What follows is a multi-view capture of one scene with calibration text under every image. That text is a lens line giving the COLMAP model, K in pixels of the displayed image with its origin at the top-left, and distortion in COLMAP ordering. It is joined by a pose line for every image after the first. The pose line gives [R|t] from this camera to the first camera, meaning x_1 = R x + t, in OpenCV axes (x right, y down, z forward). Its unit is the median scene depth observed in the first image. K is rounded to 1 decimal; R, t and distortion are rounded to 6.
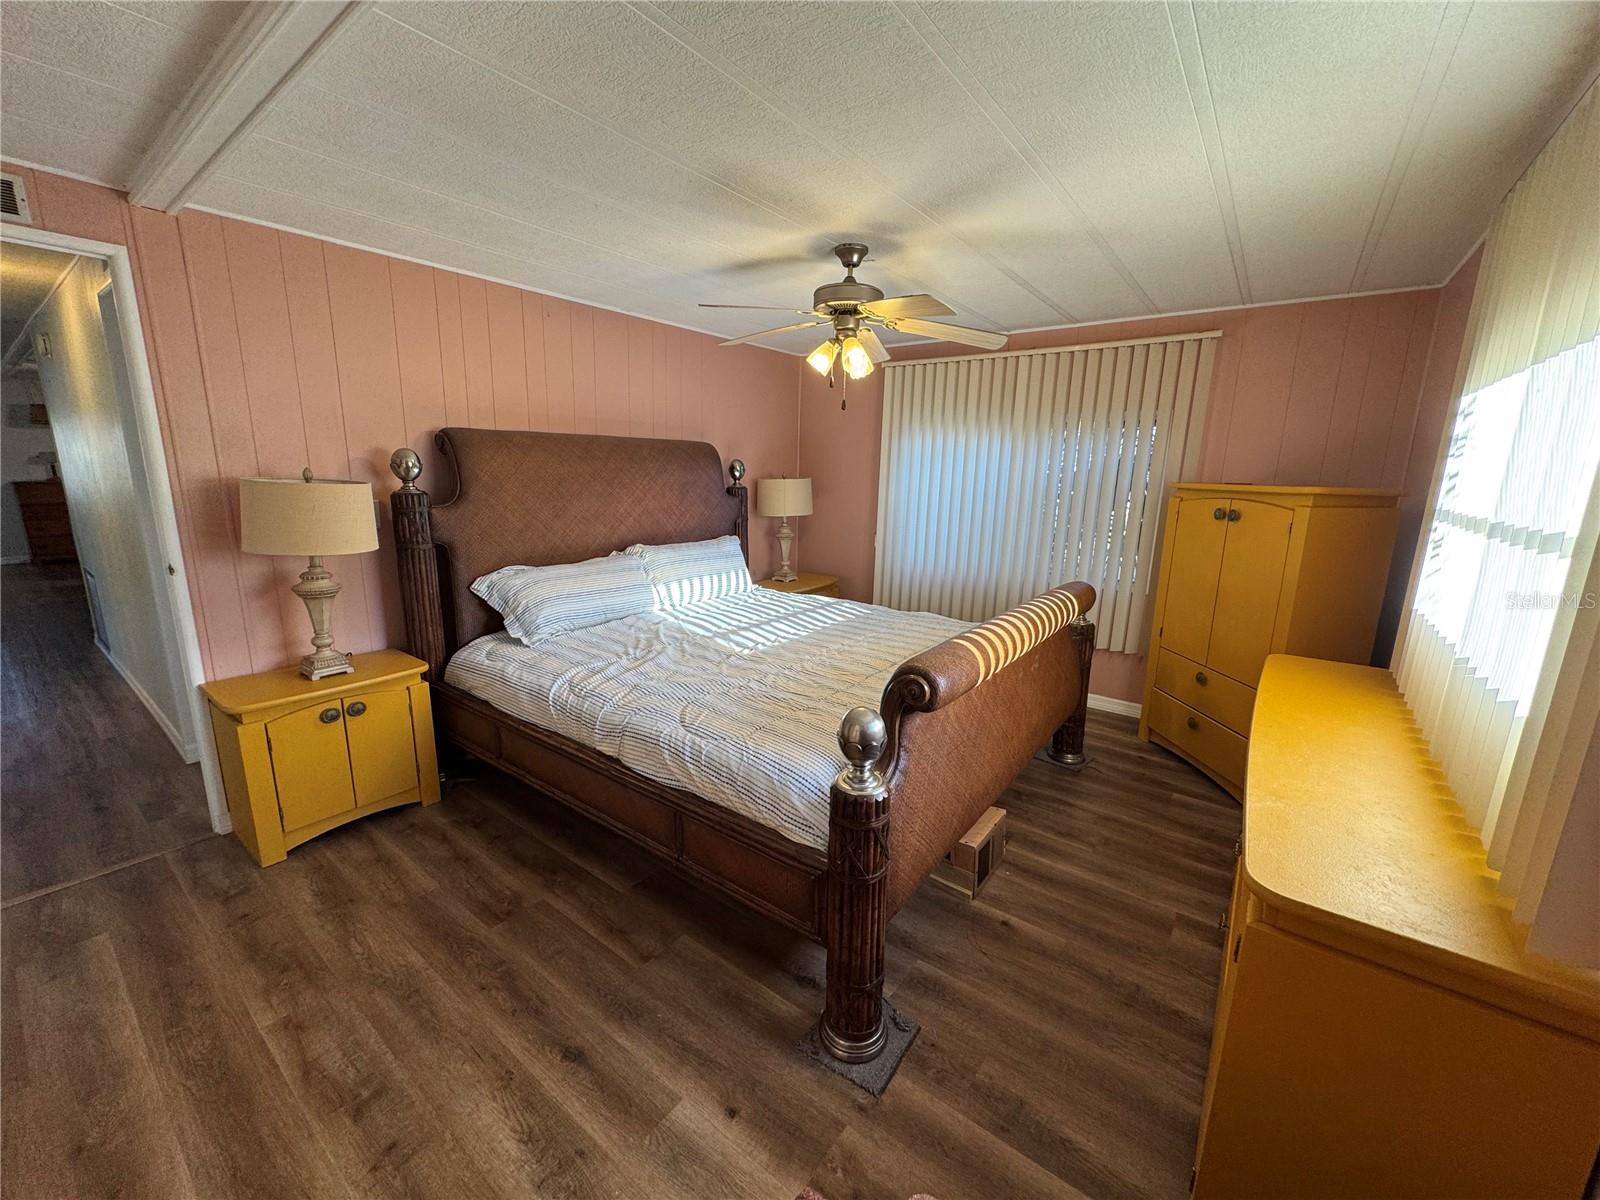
lens RADIAL K [[628.4, 0, 797.1], [0, 628.4, 602.0], [0, 0, 1]] dist [-0.001207, -0.000039]
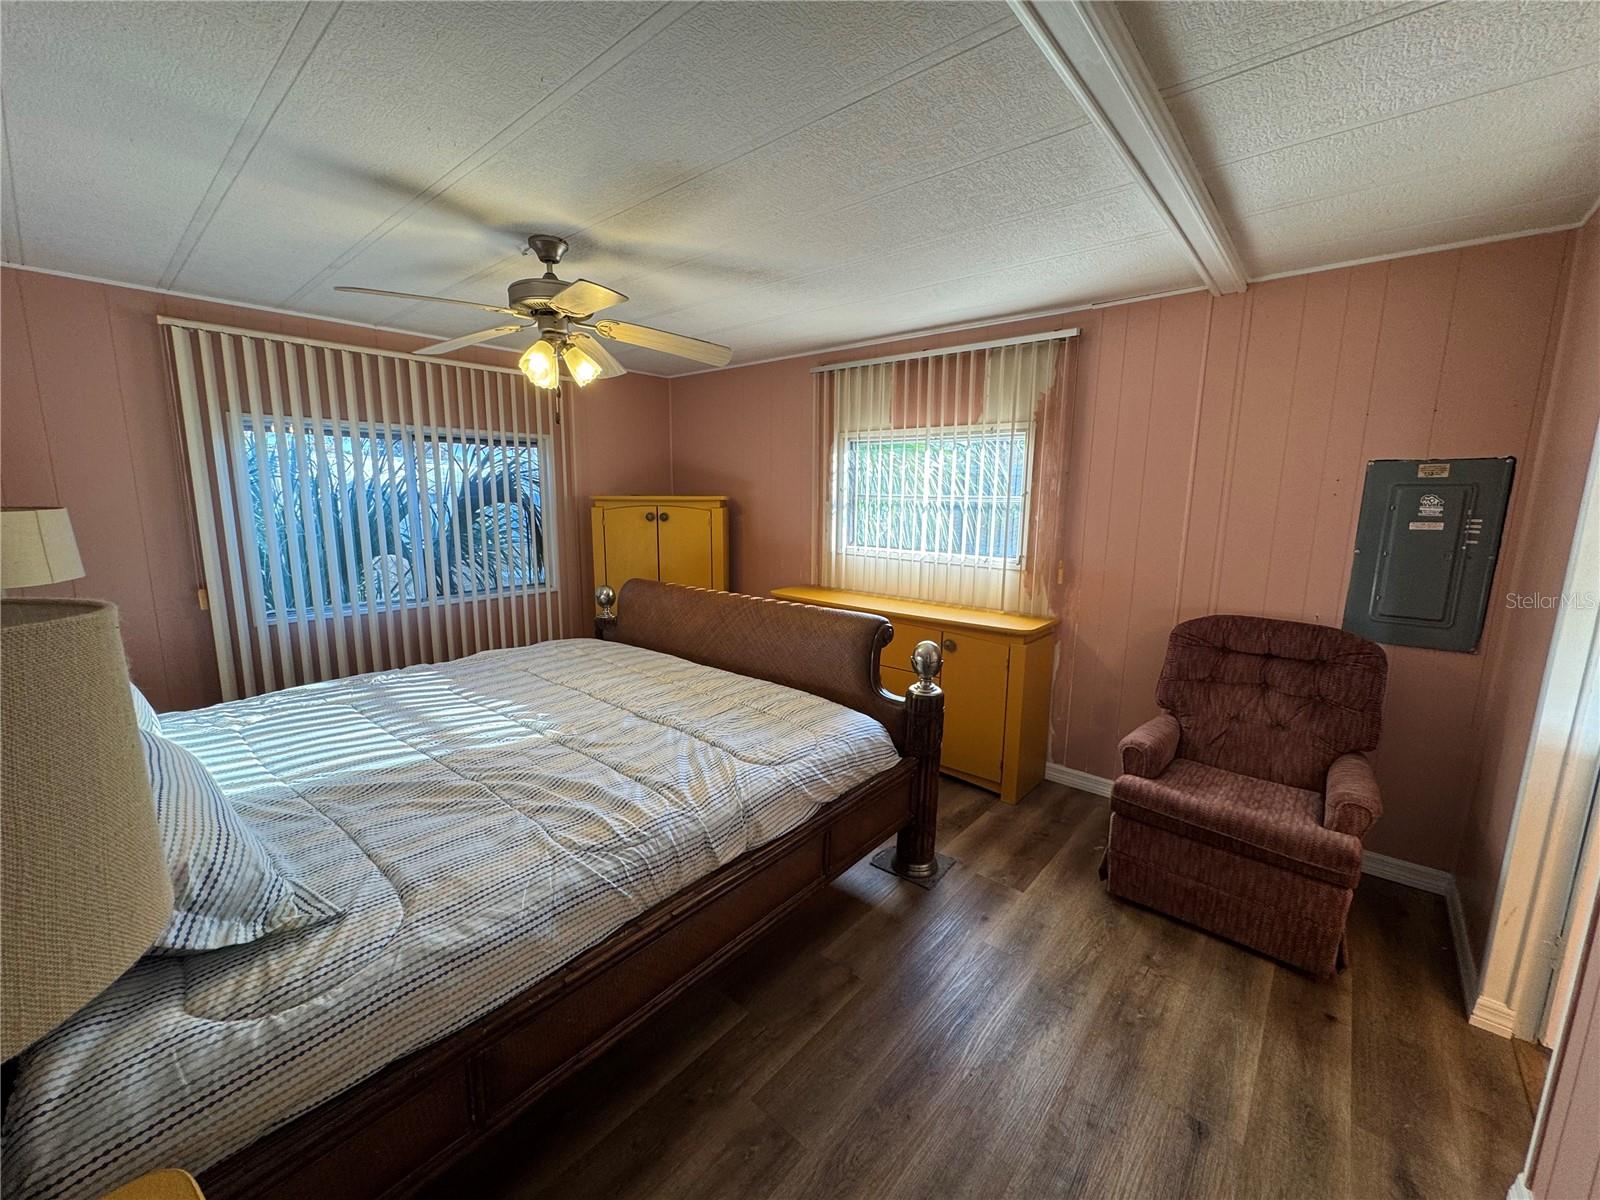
lens RADIAL K [[640.3, 0, 800.0], [0, 640.3, 600.0], [0, 0, 1]] dist [0.002847, 0.000094]
pose [[0.060253, -0.187450, 0.980424, -0.862469], [0.198144, 0.964909, 0.172307, -0.162485], [-0.978319, 0.183883, 0.095281, 0.658471]]
